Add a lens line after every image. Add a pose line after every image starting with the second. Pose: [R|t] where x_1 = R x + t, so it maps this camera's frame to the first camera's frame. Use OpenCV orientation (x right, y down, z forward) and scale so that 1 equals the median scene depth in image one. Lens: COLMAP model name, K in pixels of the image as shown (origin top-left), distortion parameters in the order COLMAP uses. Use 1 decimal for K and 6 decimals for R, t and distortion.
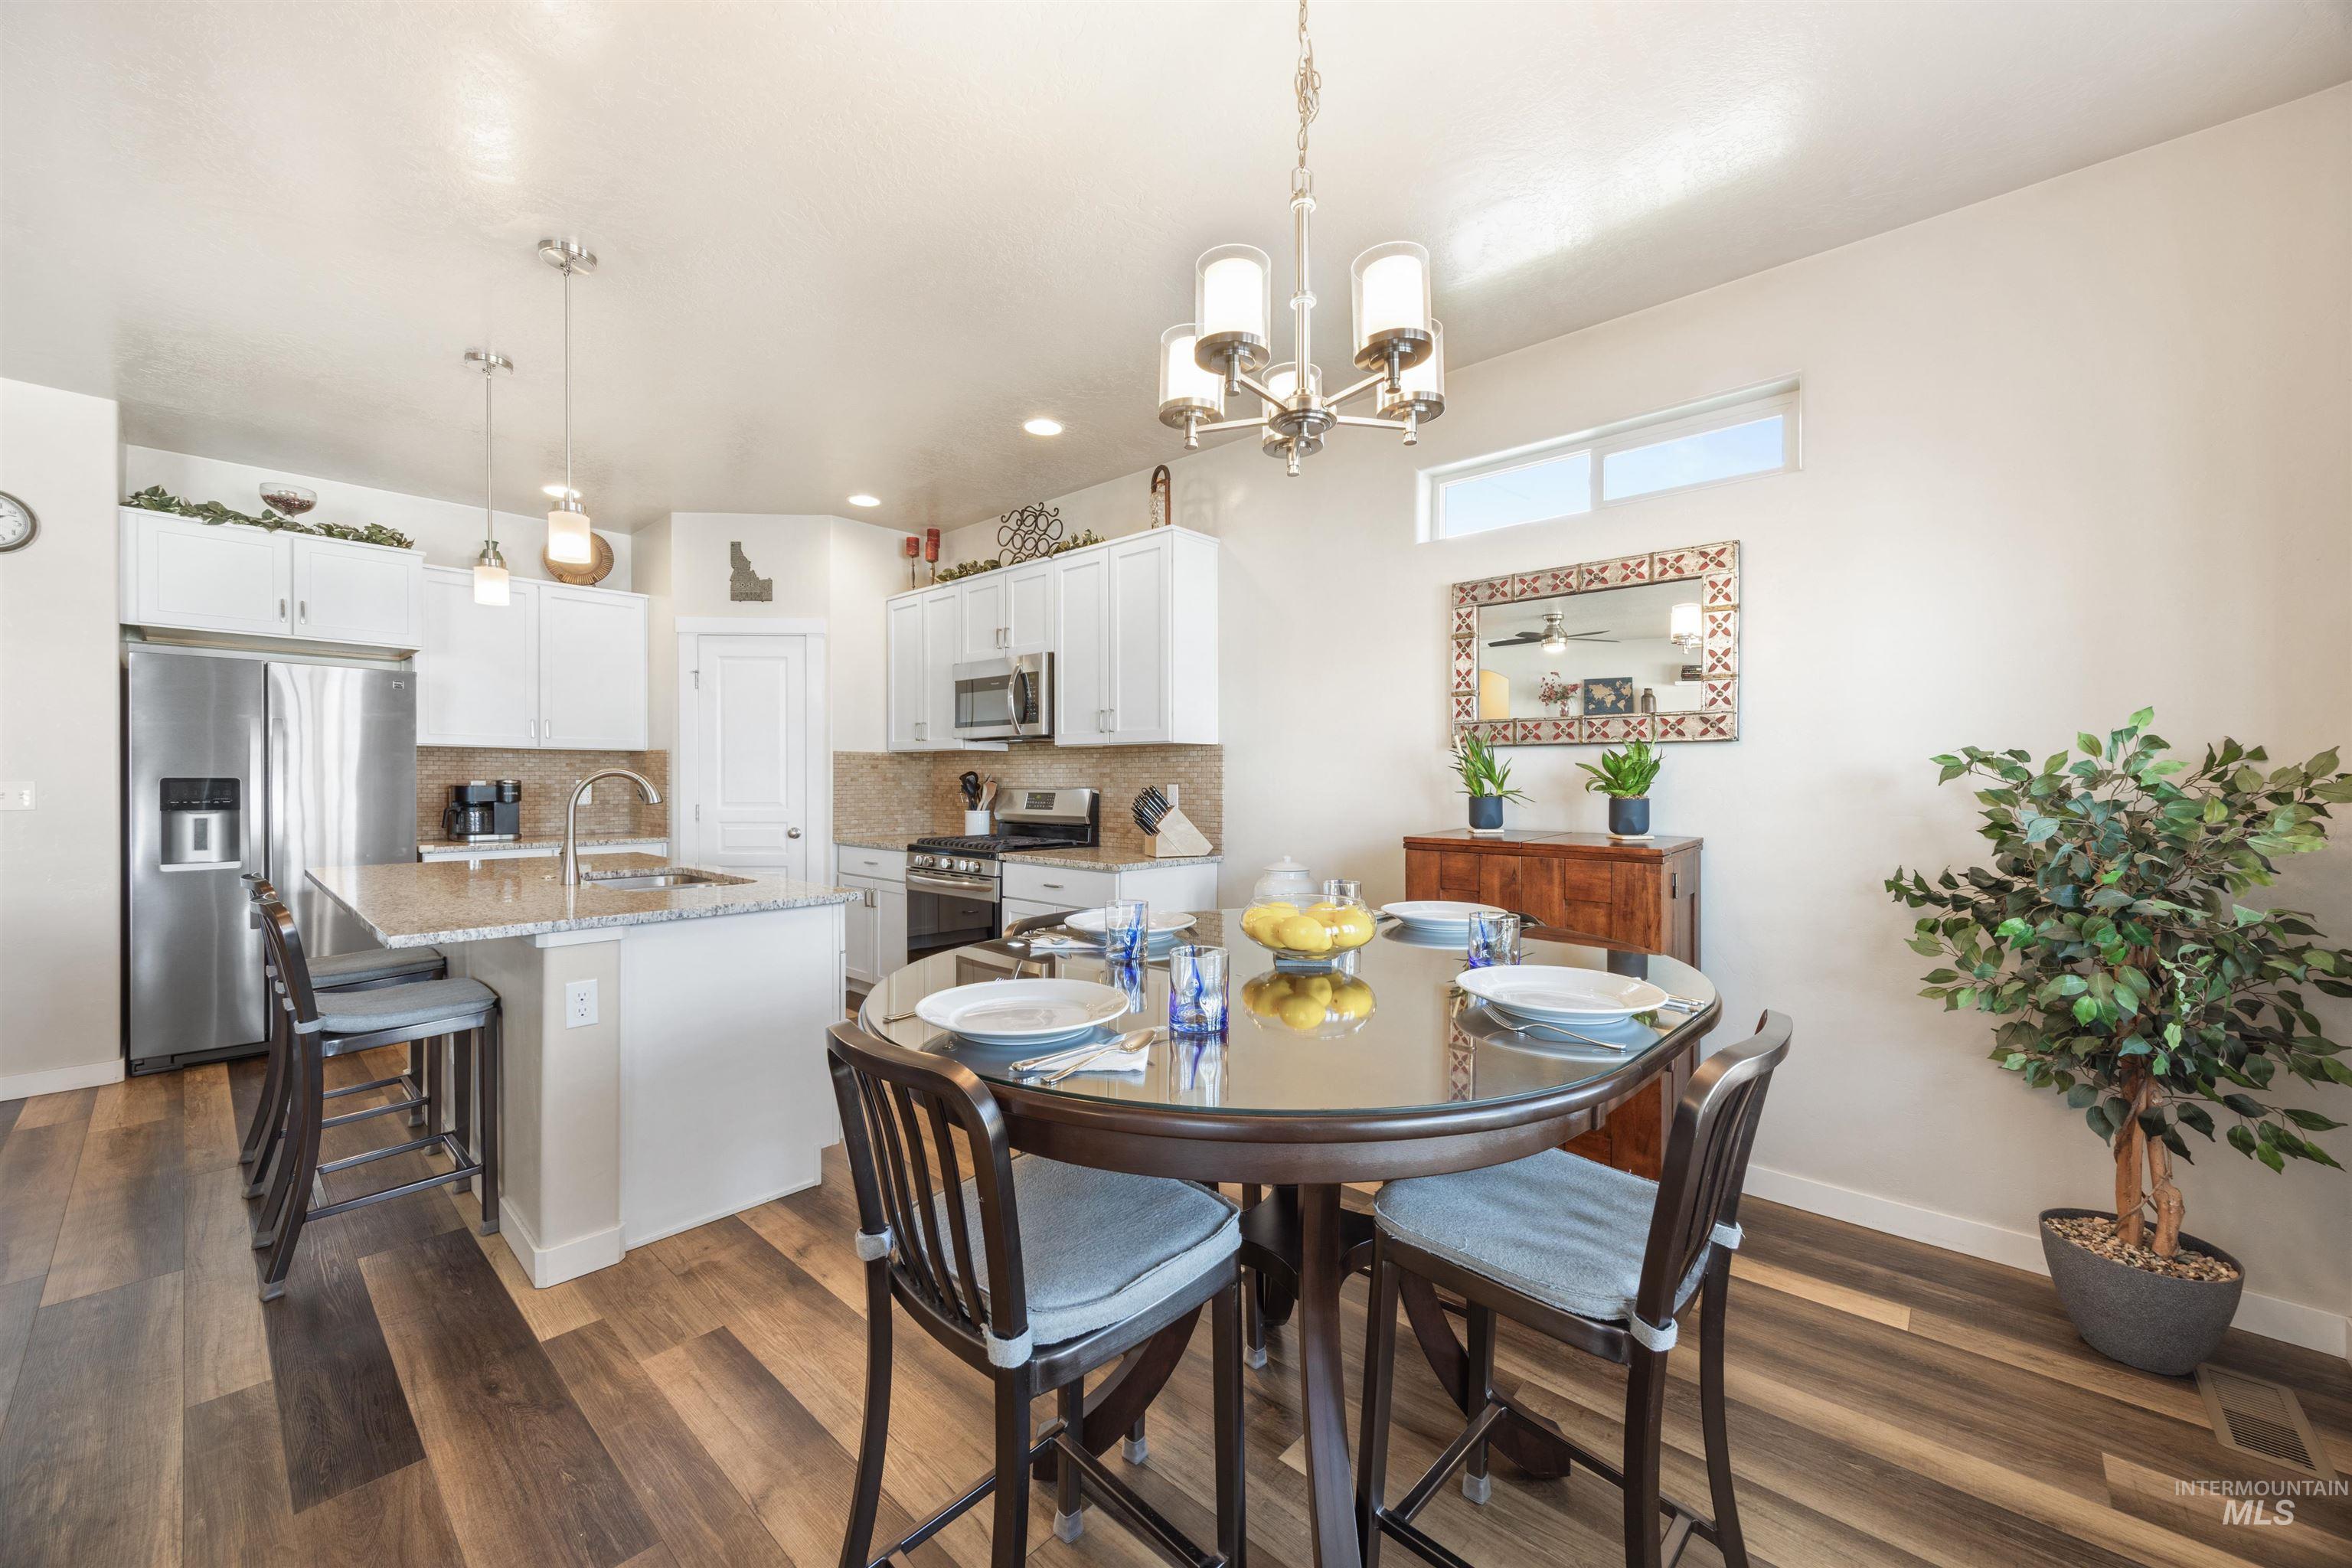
lens RADIAL K [[893.3, 0, 1175.3], [0, 893.3, 789.3], [0, 0, 1]] dist [-0.003228, 0.000730]
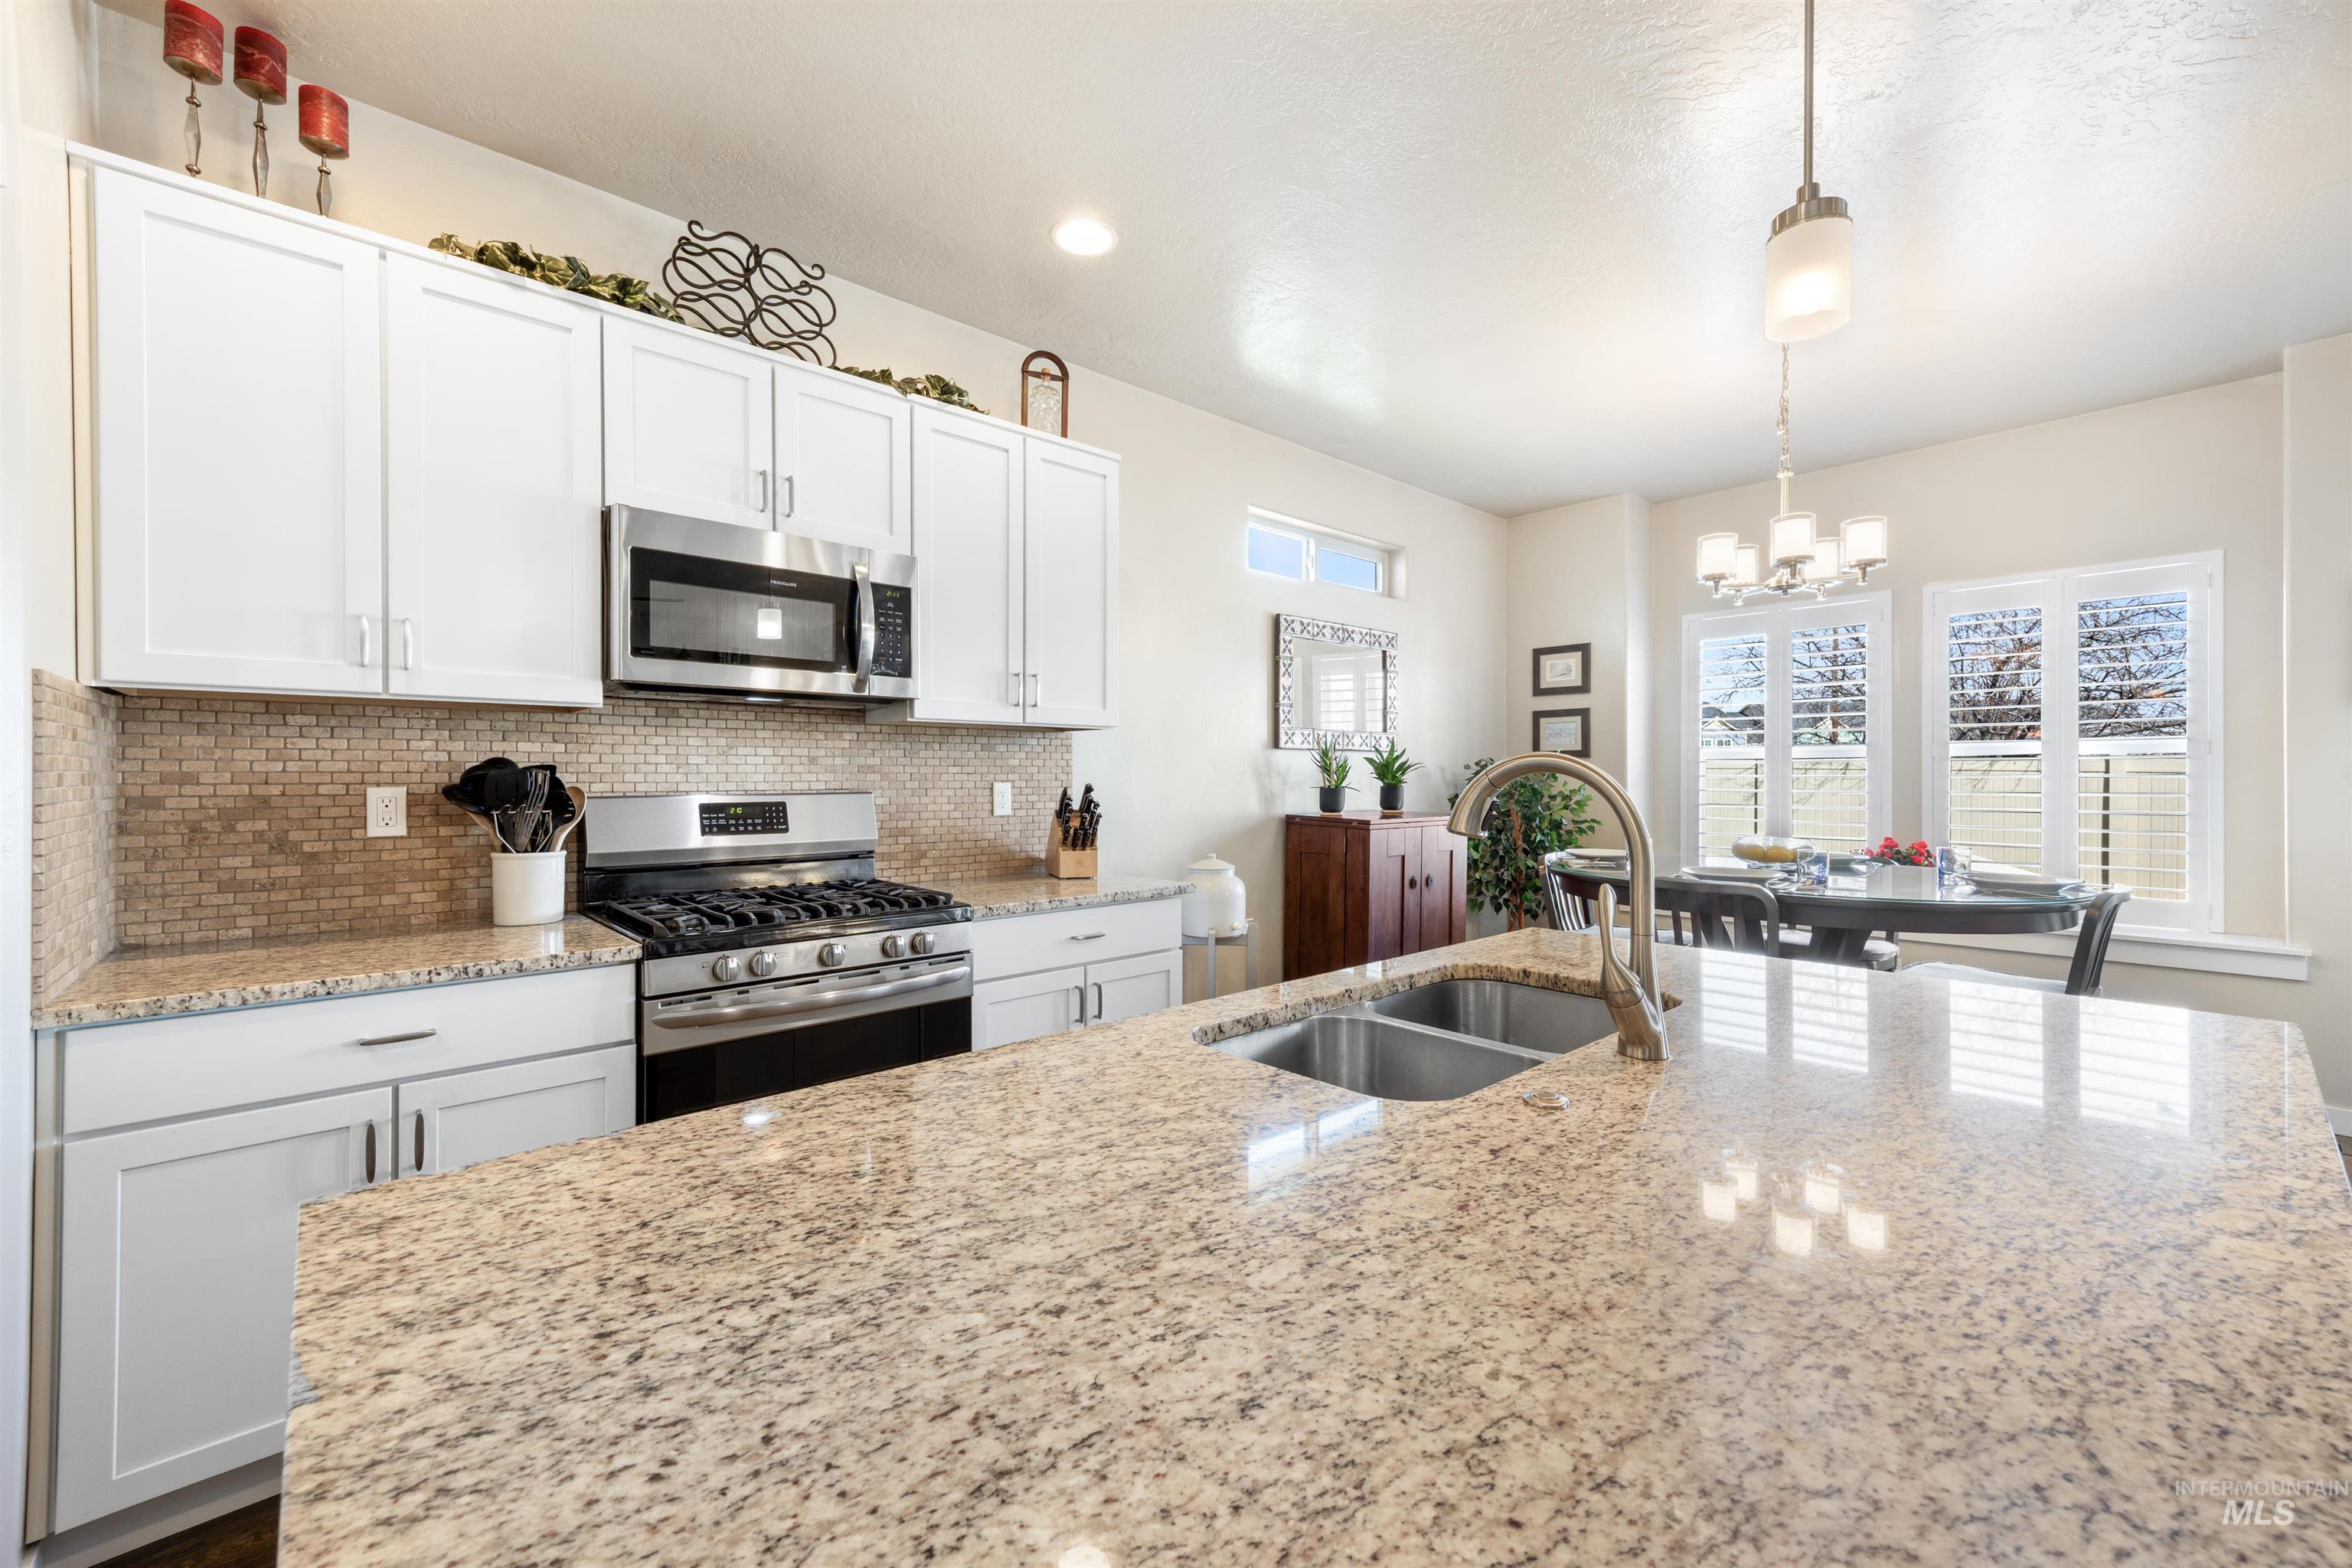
lens RADIAL K [[934.4, 0, 1175.0], [0, 934.4, 775.8], [0, 0, 1]] dist [0.011893, -0.000788]
pose [[0.099970, -0.003358, 0.994985, -0.684480], [0.011635, 0.999930, 0.002205, -0.010012], [-0.994922, 0.011356, 0.100002, 0.721561]]
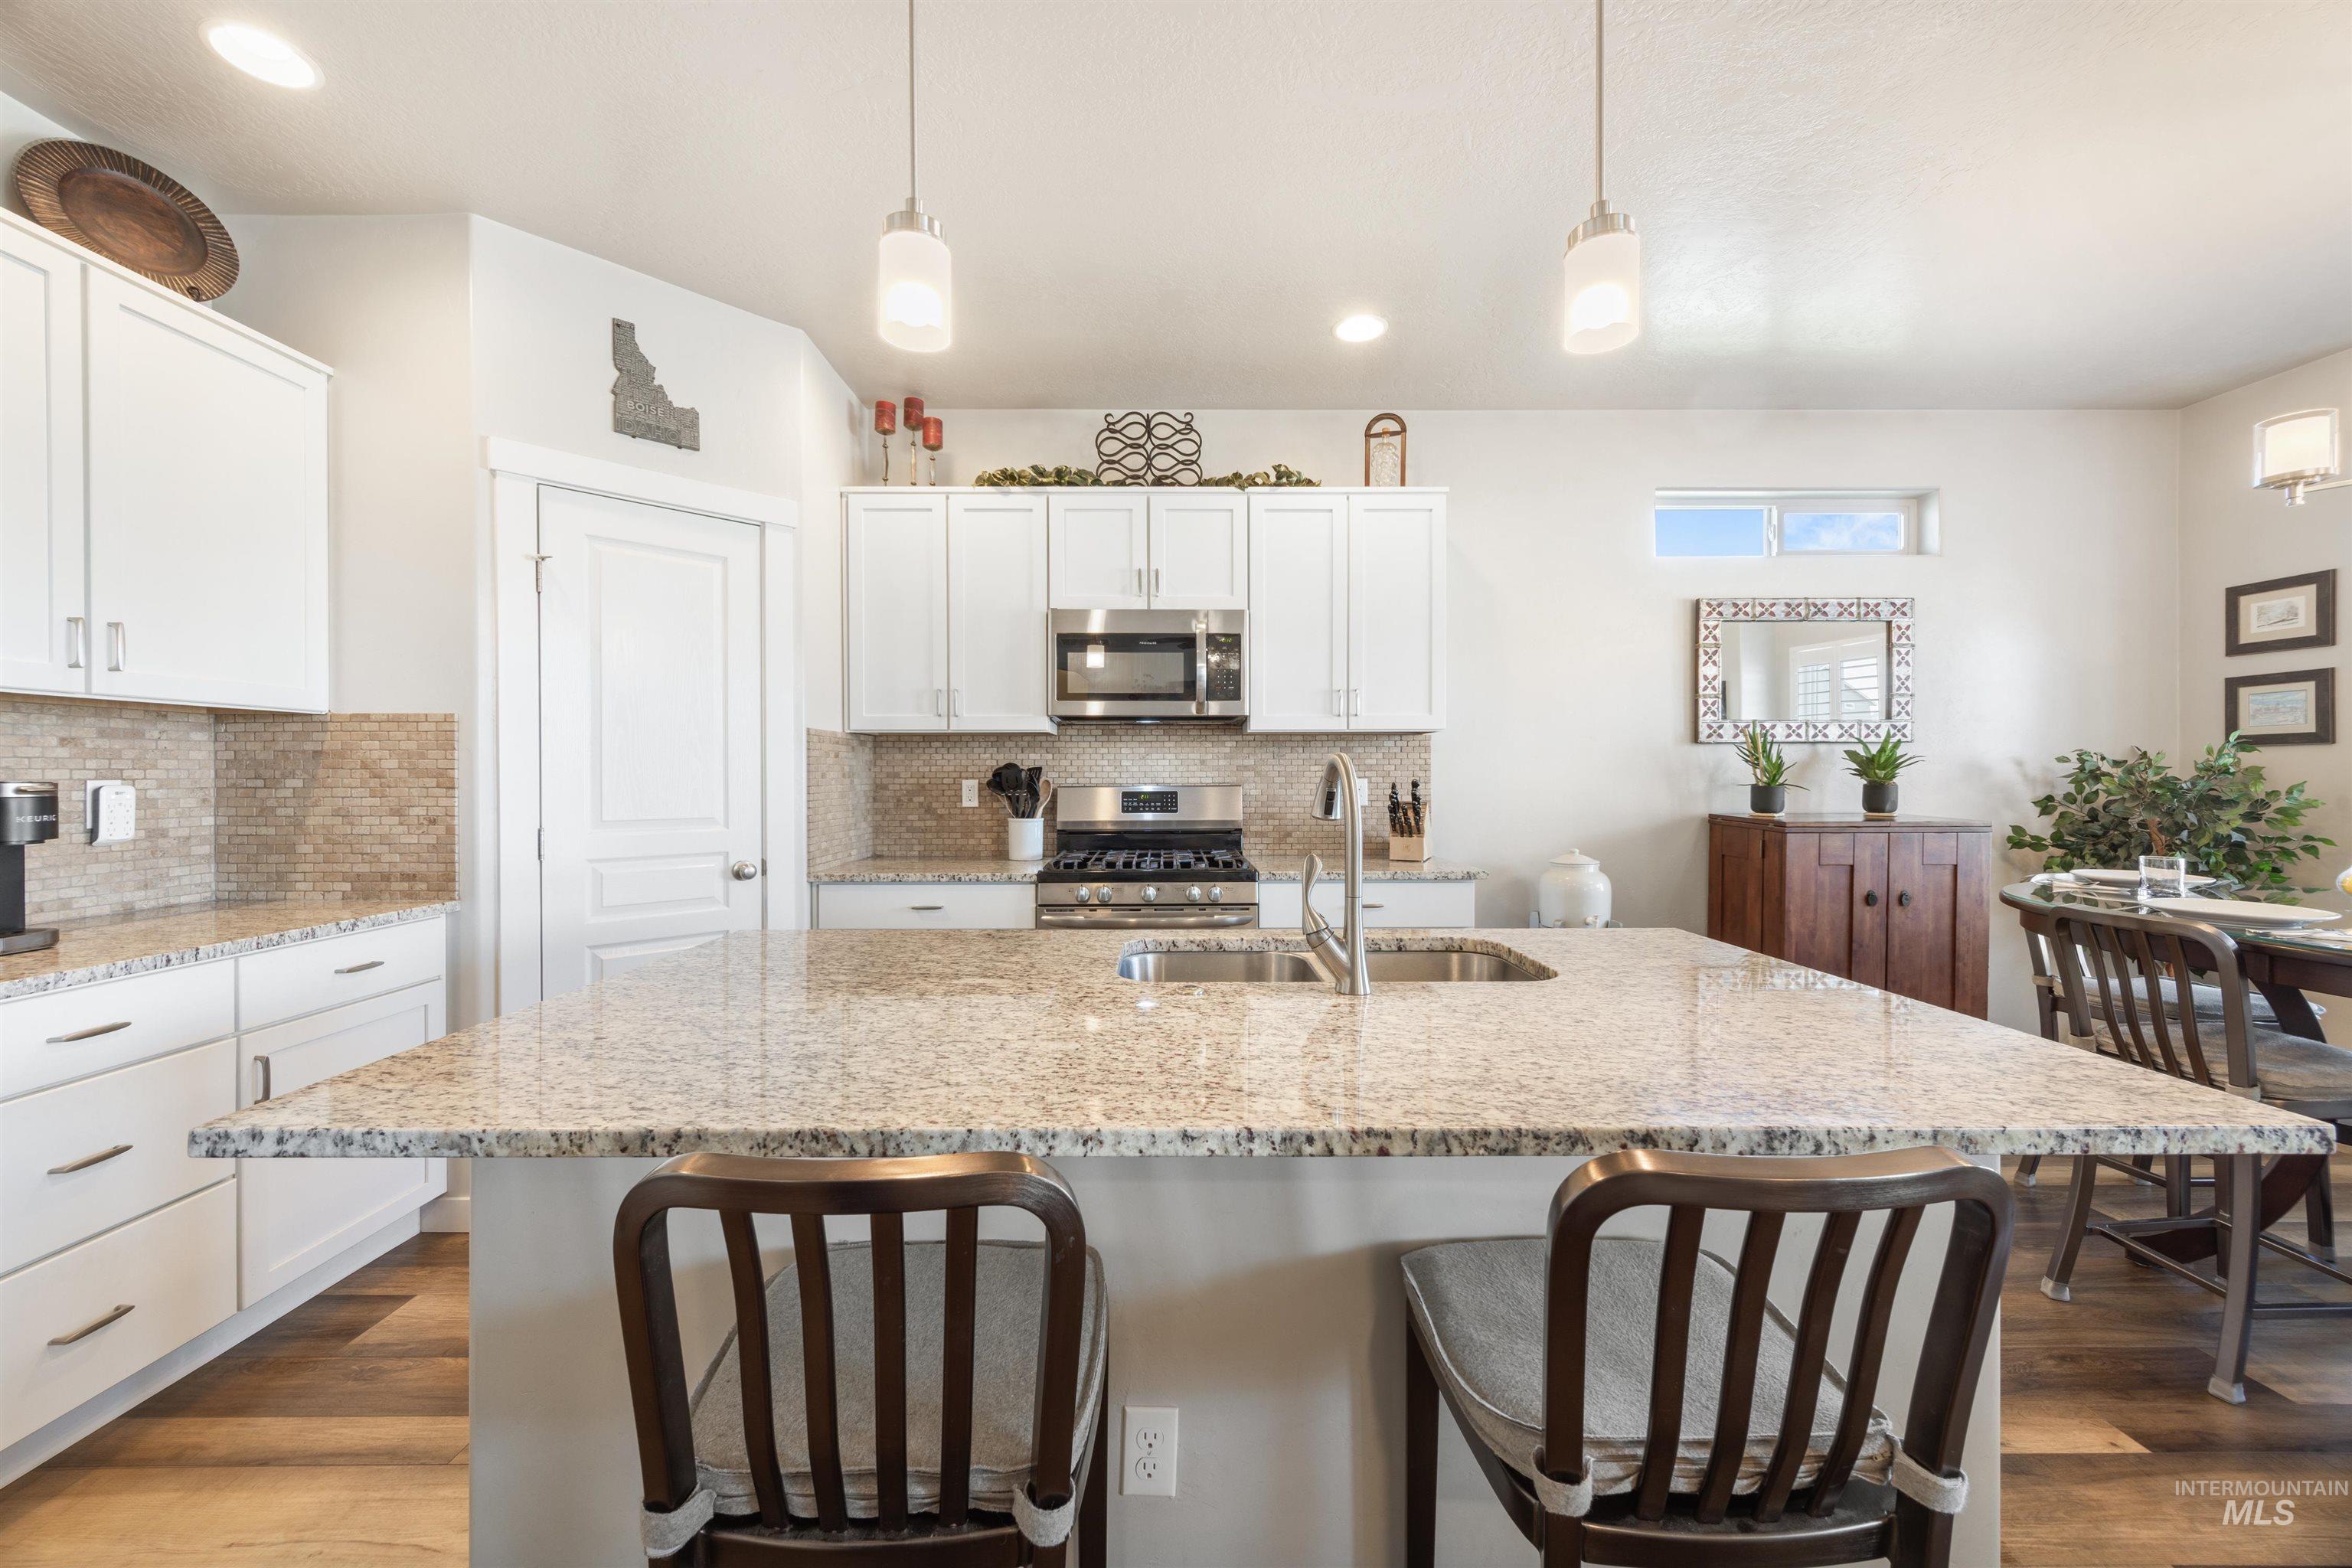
lens RADIAL K [[893.3, 0, 1175.0], [0, 893.3, 780.2], [0, 0, 1]] dist [-0.003228, 0.000730]
pose [[0.734705, -0.009286, 0.678323, -0.671529], [0.012028, 0.999927, 0.000660, -0.005852], [-0.678280, 0.007674, 0.734763, 0.440969]]
